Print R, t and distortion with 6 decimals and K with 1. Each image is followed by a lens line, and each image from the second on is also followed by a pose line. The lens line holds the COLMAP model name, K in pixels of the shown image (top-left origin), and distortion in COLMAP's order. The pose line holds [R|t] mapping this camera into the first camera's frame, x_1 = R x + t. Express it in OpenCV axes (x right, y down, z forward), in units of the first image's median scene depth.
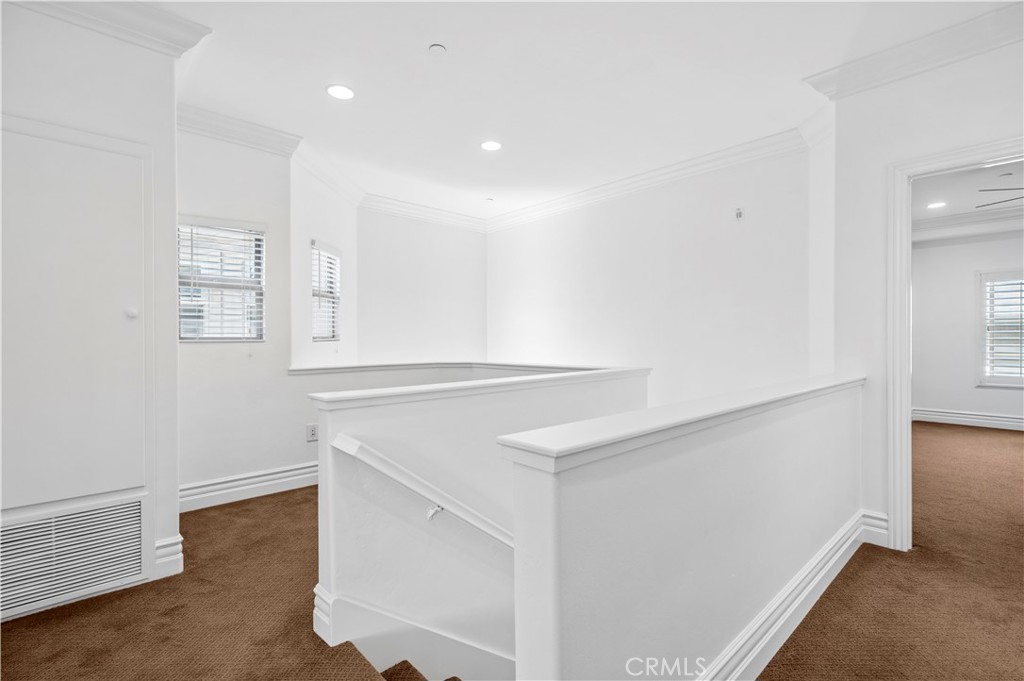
lens RADIAL K [[472.4, 0, 512.1], [0, 472.4, 341.4], [0, 0, 1]] dist [0.002518, -0.001527]
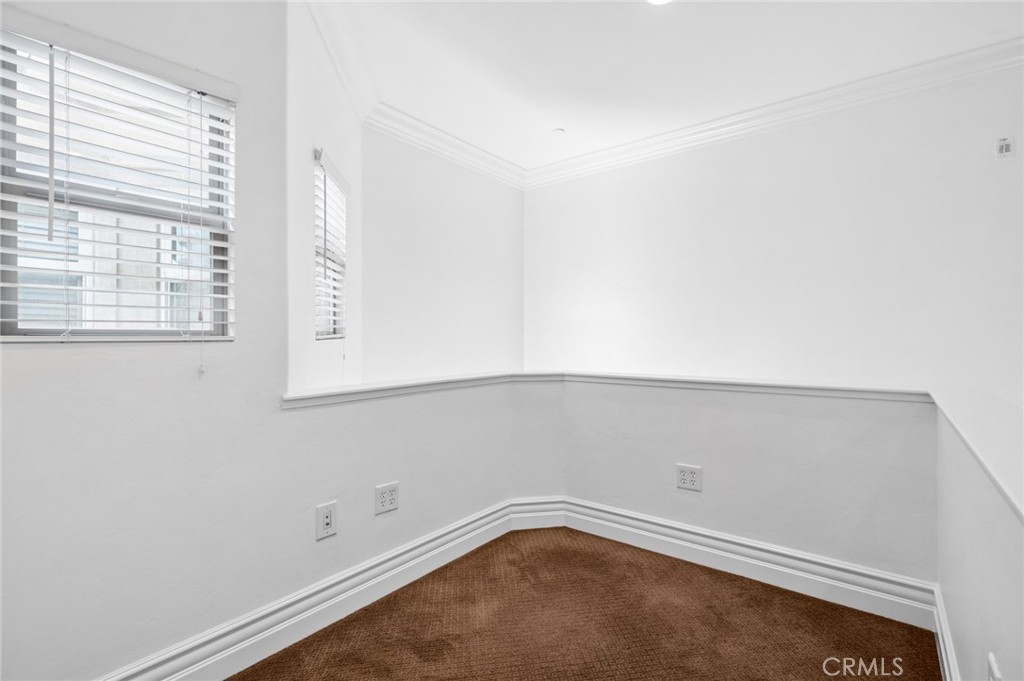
lens RADIAL K [[472.4, 0, 512.4], [0, 472.4, 336.5], [0, 0, 1]] dist [0.002518, -0.001527]
pose [[0.985562, 0.001095, 0.169314, -0.324701], [-0.000253, 0.999988, -0.004993, -0.001250], [-0.169317, 0.004878, 0.985550, 0.487547]]
